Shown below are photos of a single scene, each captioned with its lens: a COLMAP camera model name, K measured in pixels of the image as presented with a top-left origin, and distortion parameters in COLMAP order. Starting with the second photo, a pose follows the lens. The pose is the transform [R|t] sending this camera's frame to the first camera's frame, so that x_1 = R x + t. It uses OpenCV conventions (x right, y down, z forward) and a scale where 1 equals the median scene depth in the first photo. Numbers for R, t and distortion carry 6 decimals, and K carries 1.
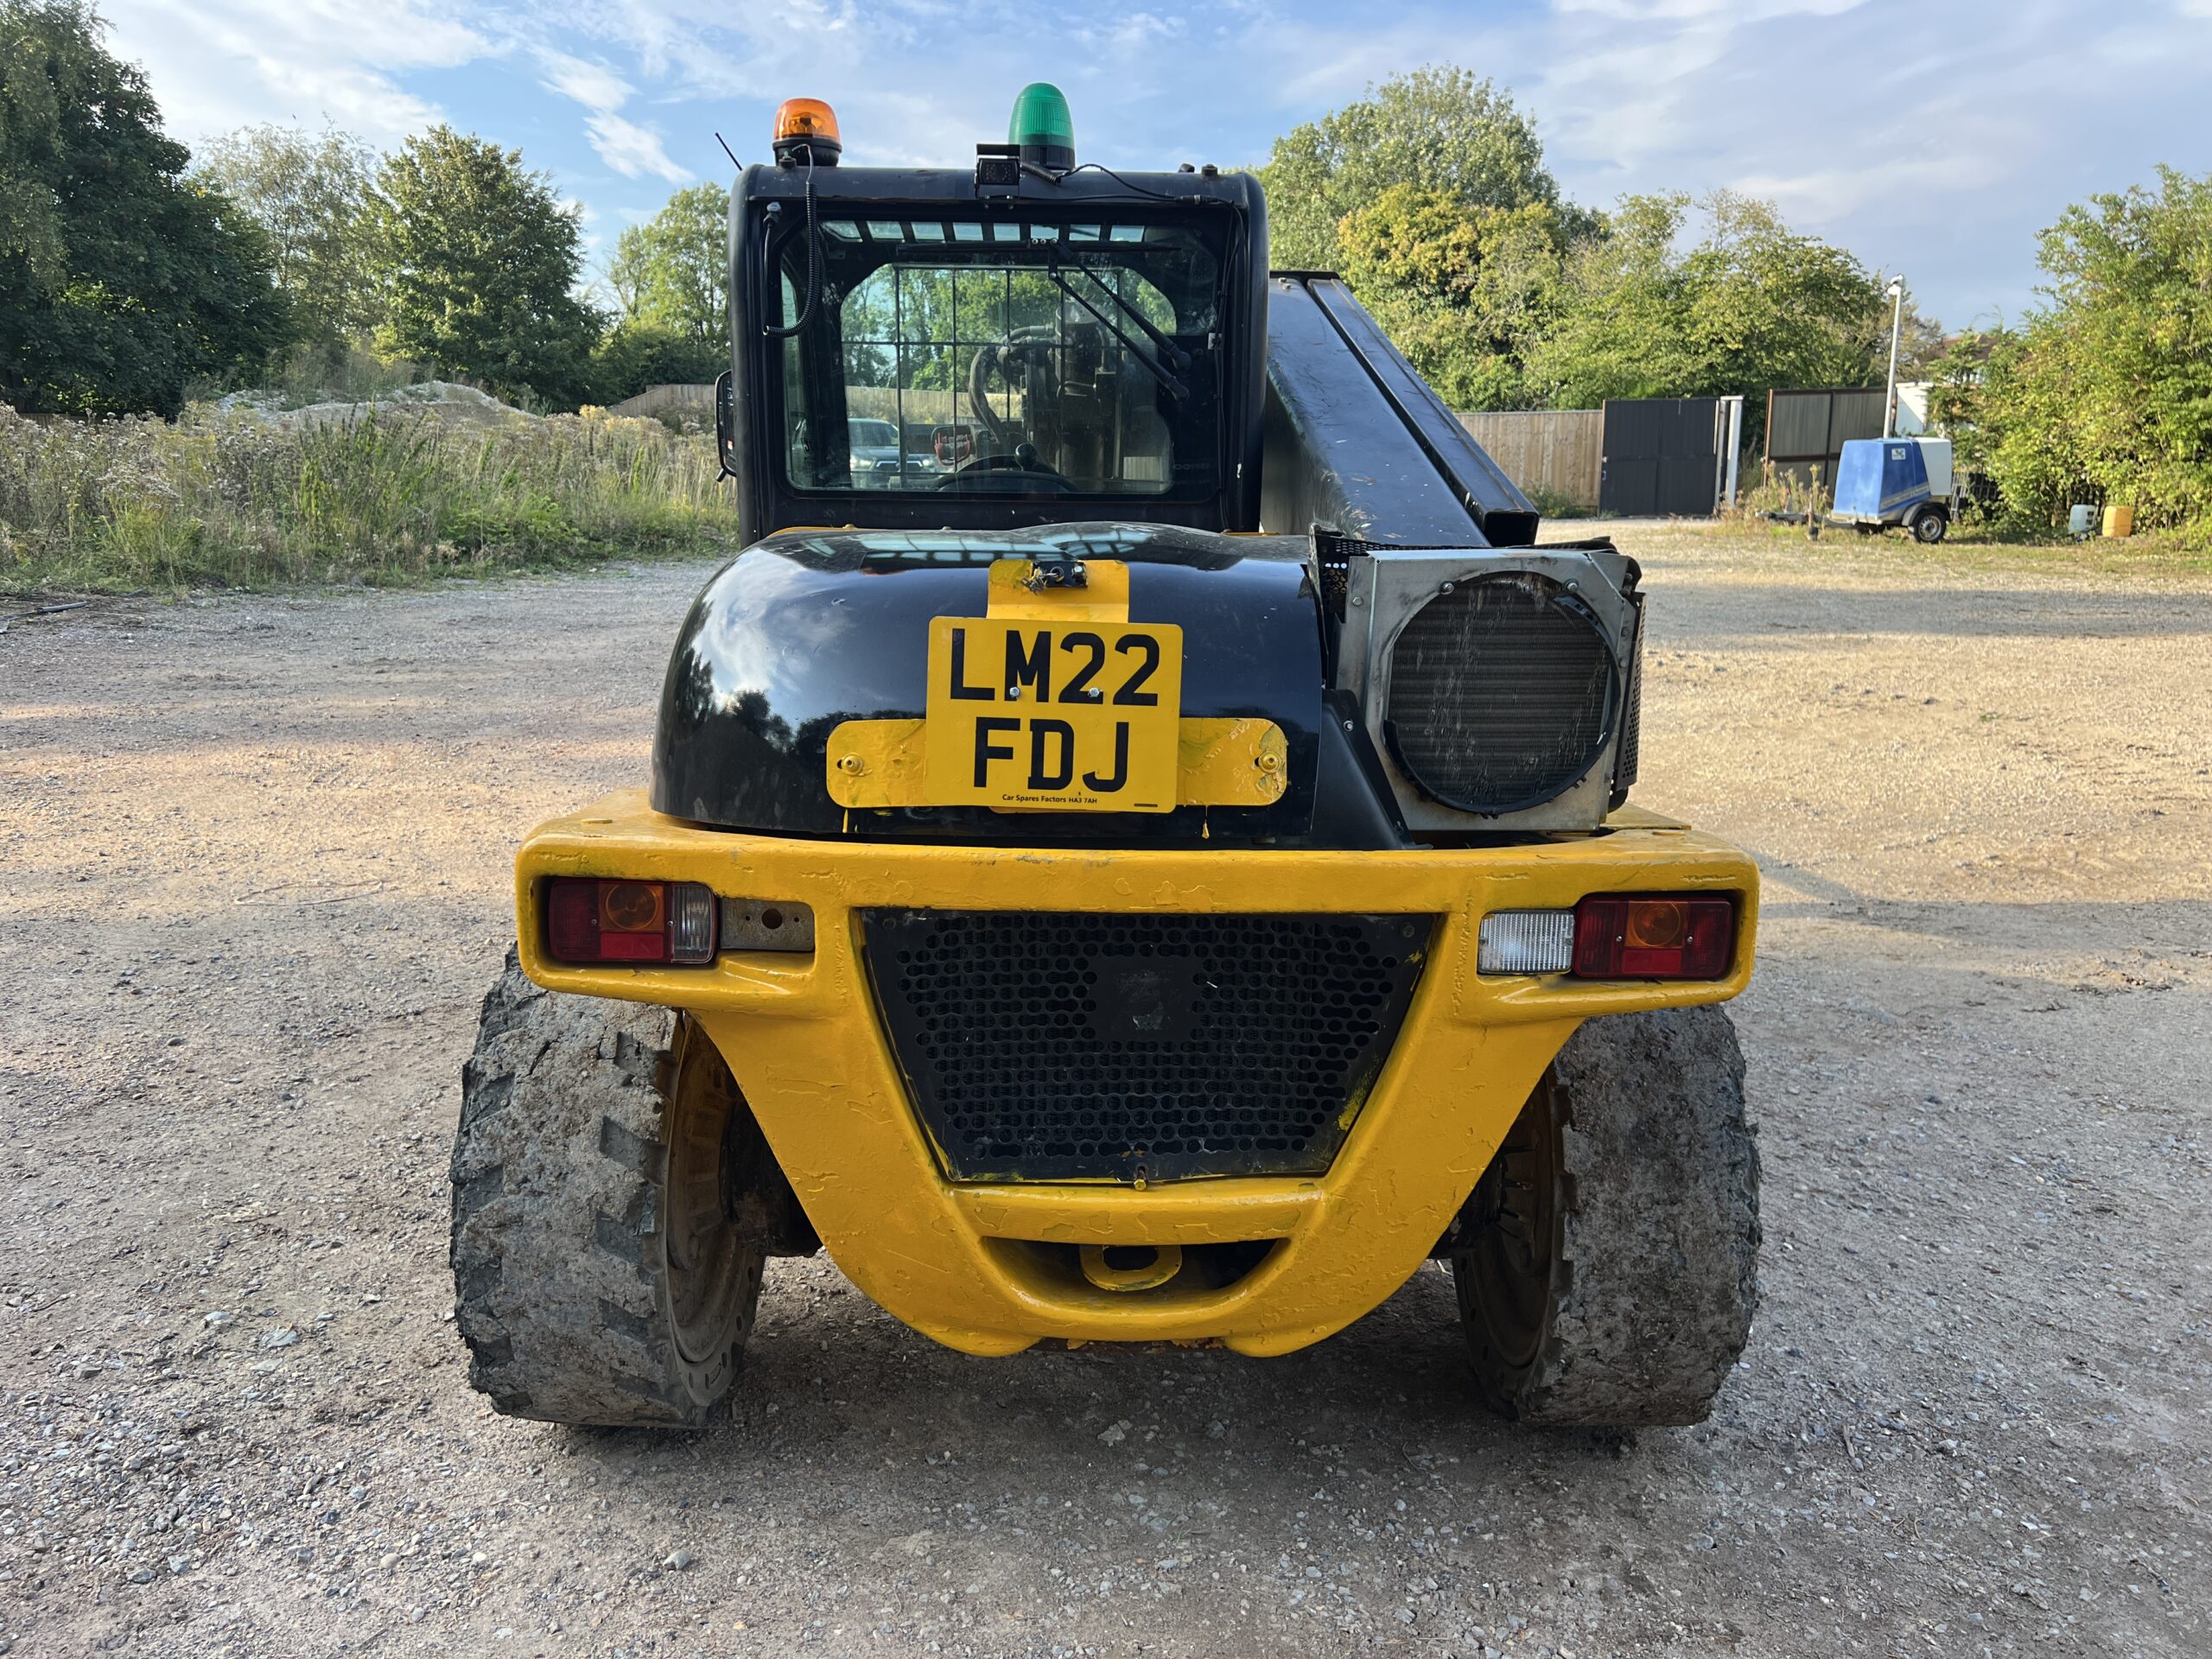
lens RADIAL K [[1703.5, 0, 1075.8], [0, 1703.5, 805.5], [0, 0, 1]] dist [0.016661, -0.003952]
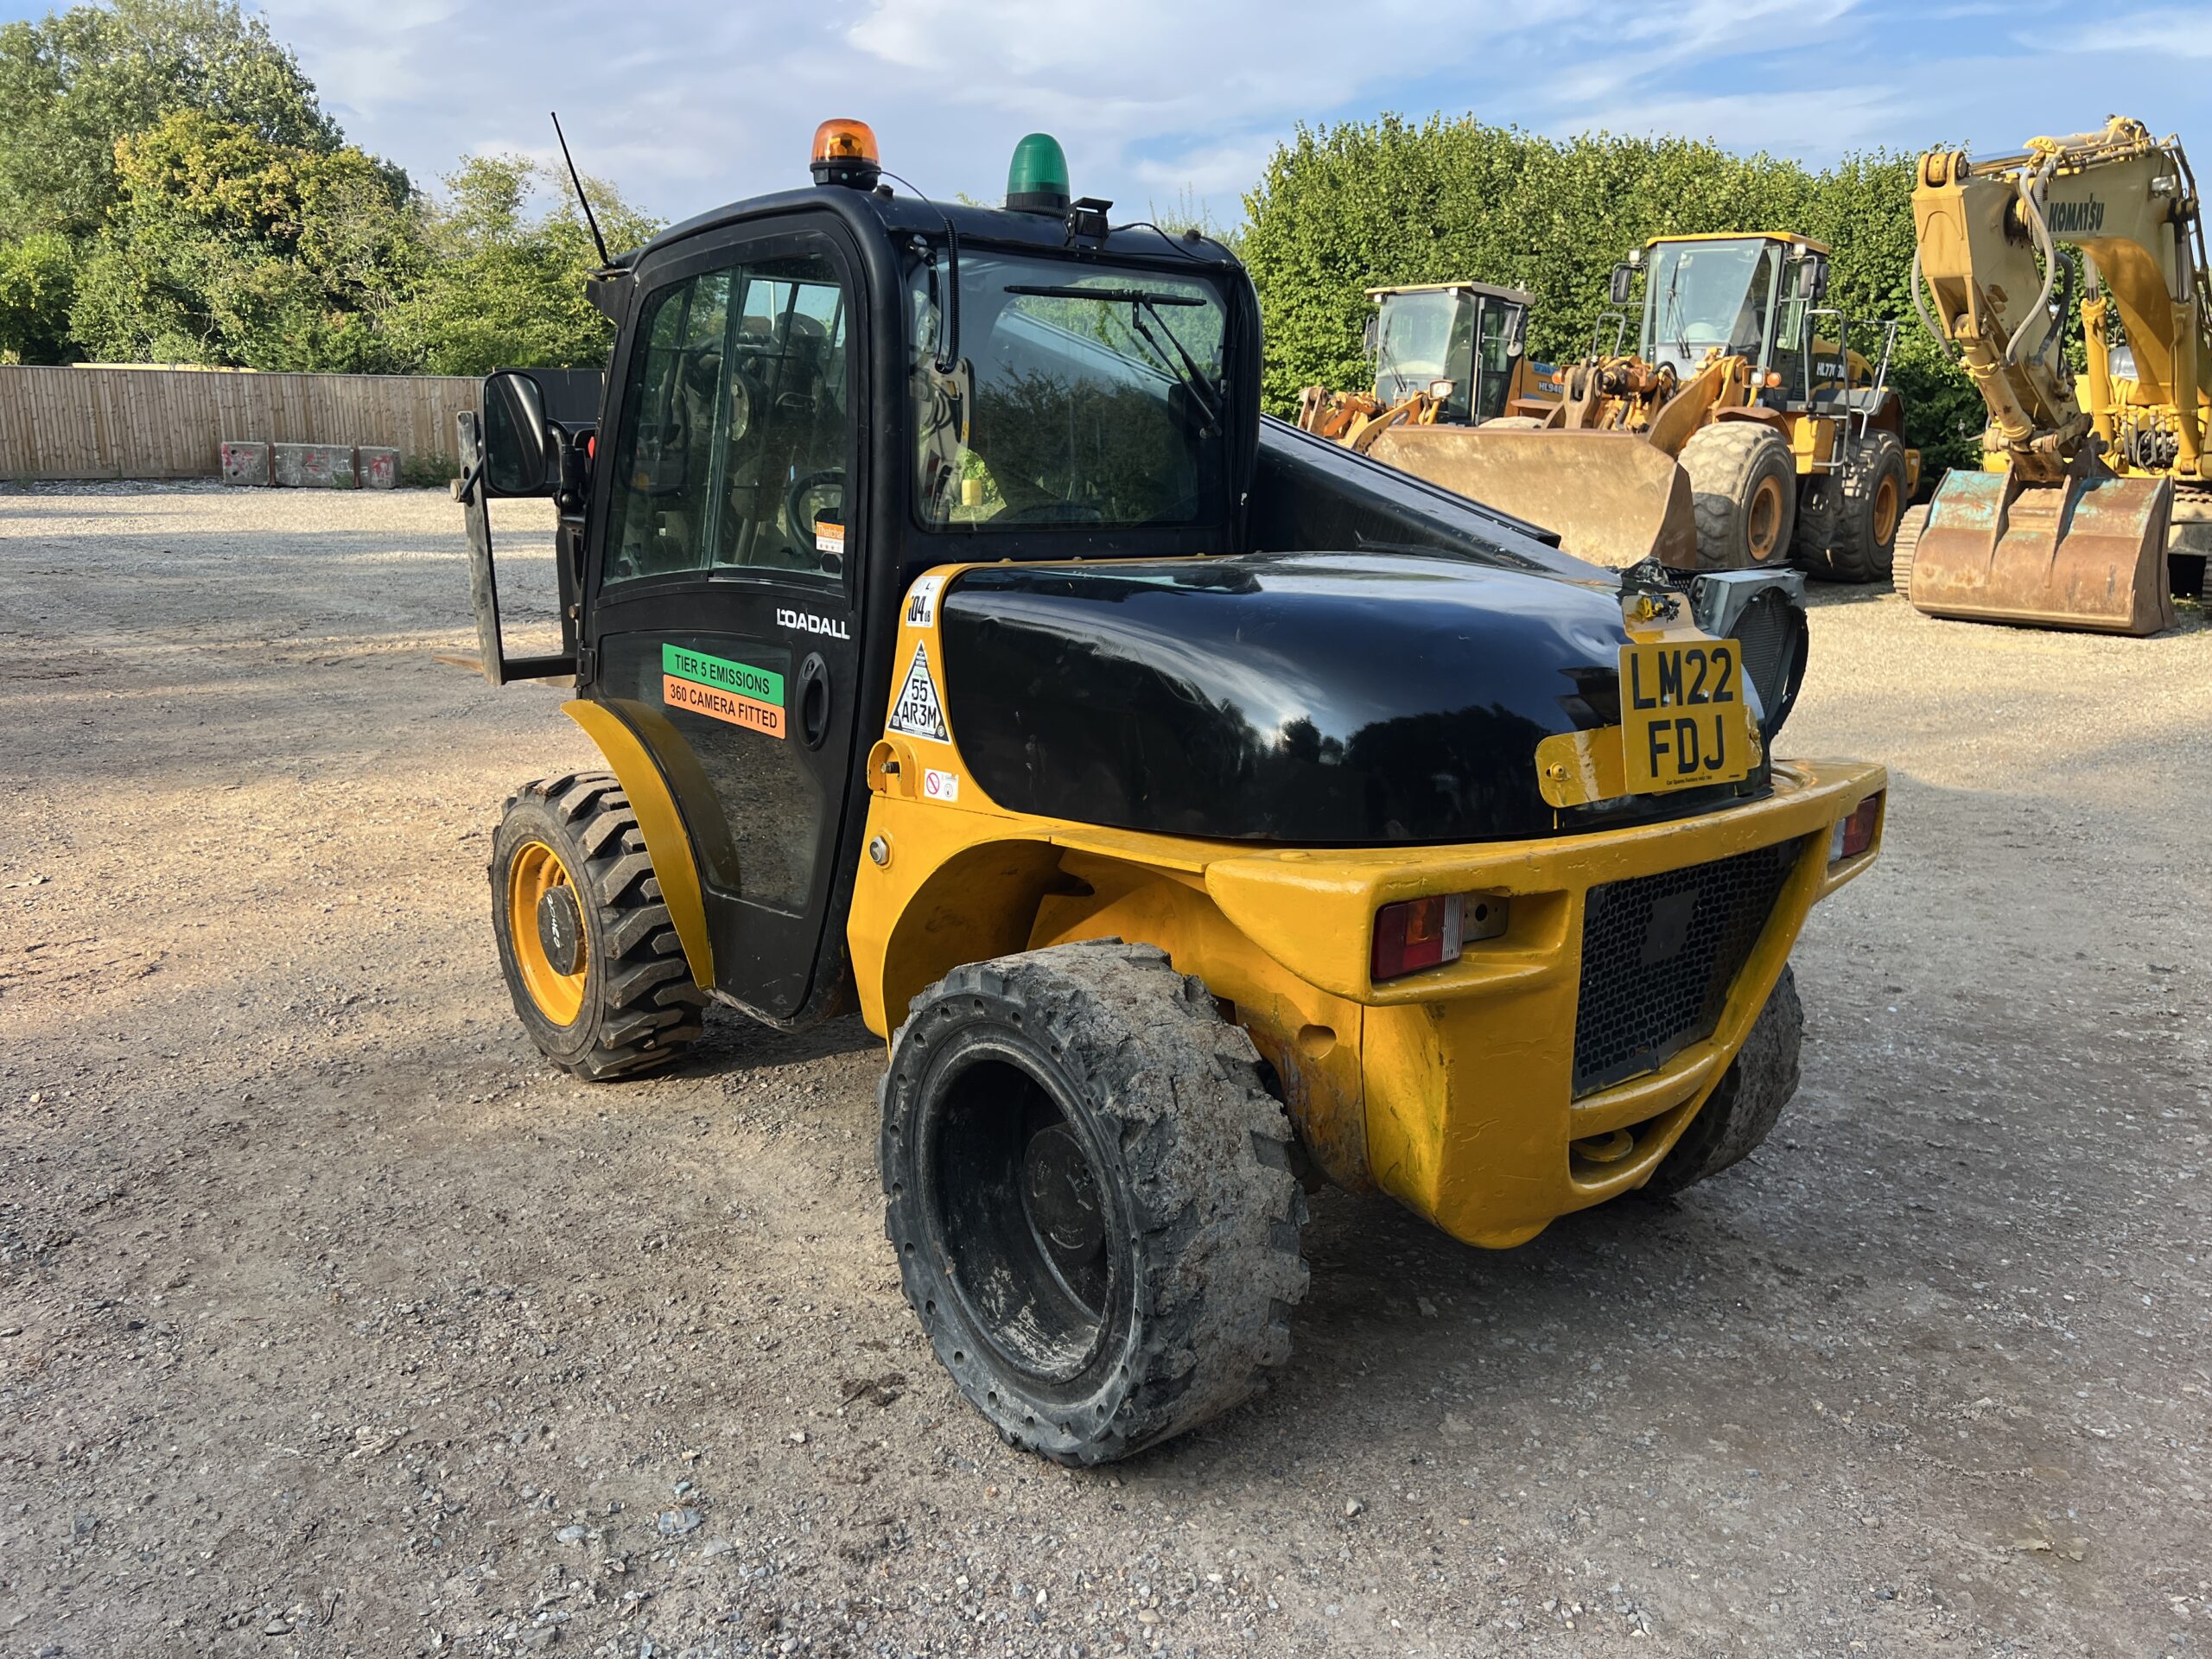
lens RADIAL K [[1657.7, 0, 1100.9], [0, 1657.7, 821.8], [0, 0, 1]] dist [0.095511, -0.098139]
pose [[0.771339, -0.130866, 0.622824, -0.052223], [0.110261, 0.991310, 0.071739, -0.005090], [-0.626800, 0.013338, 0.779066, 0.013110]]
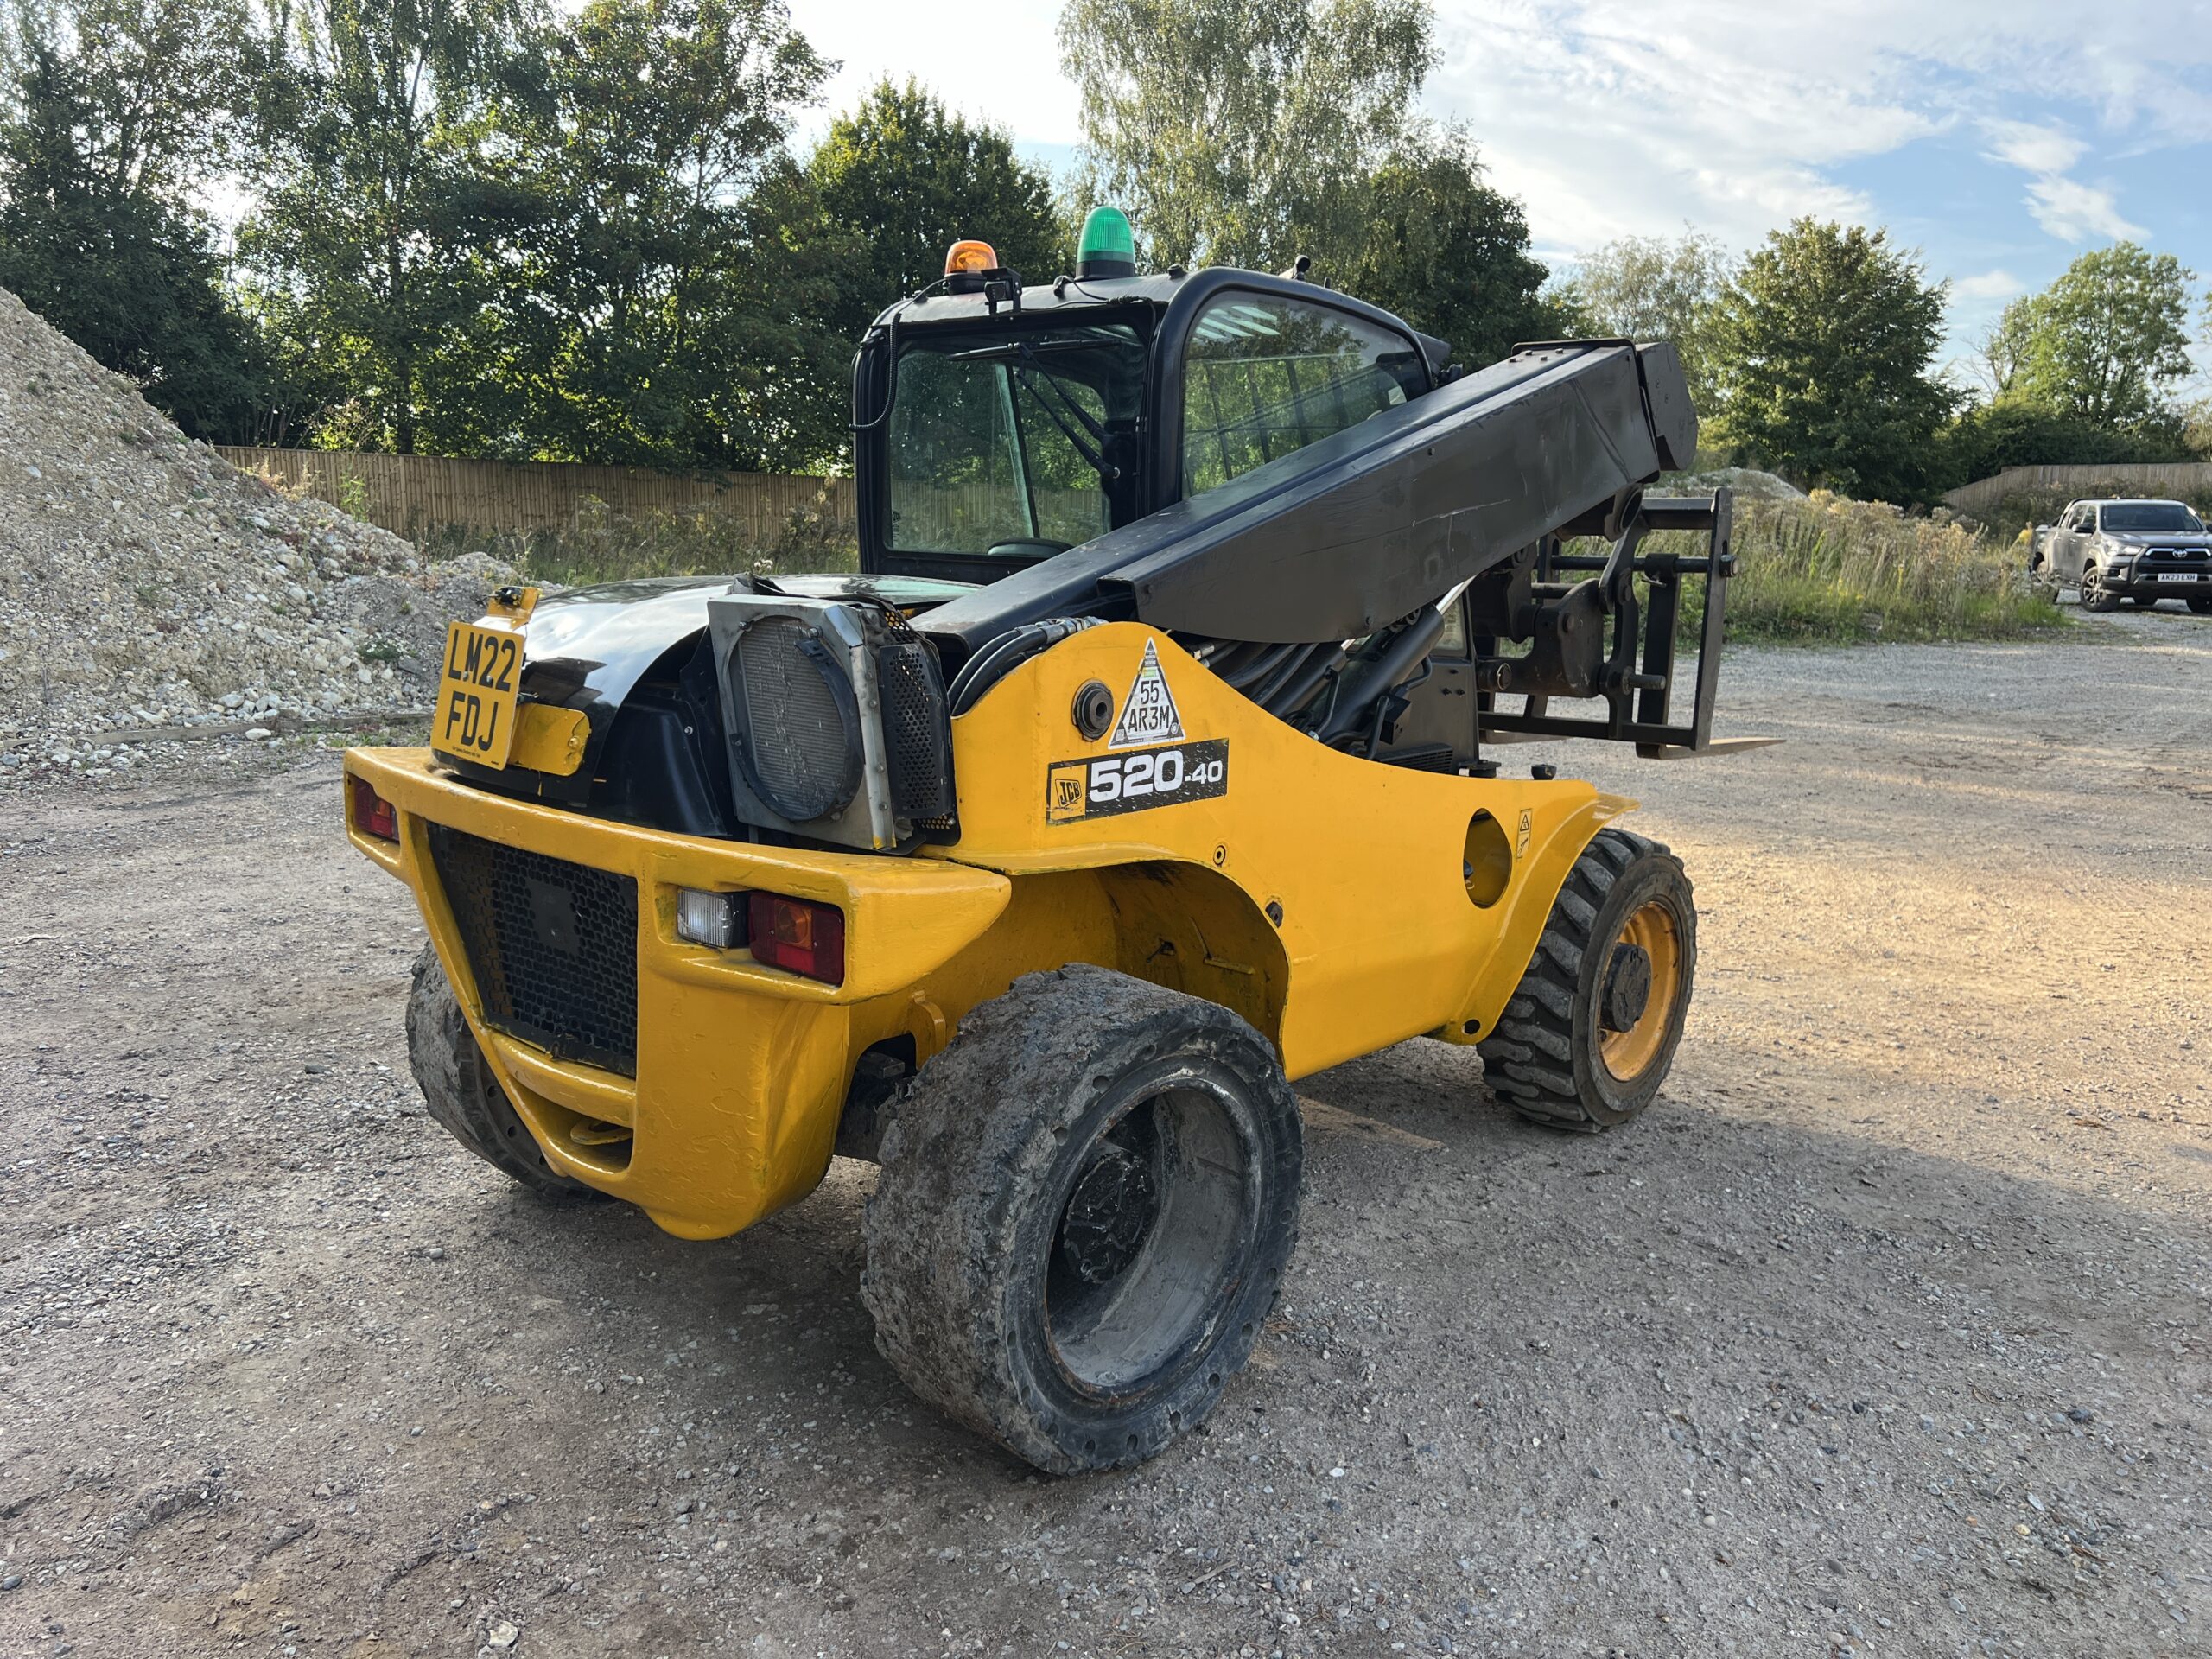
lens RADIAL K [[1657.7, 0, 1100.9], [0, 1657.7, 821.8], [0, 0, 1]] dist [0.095511, -0.098139]
pose [[0.722176, 0.131392, -0.679116, 0.059888], [-0.156030, 0.987433, 0.025120, -0.002879], [0.673882, 0.087821, 0.733601, 0.015144]]
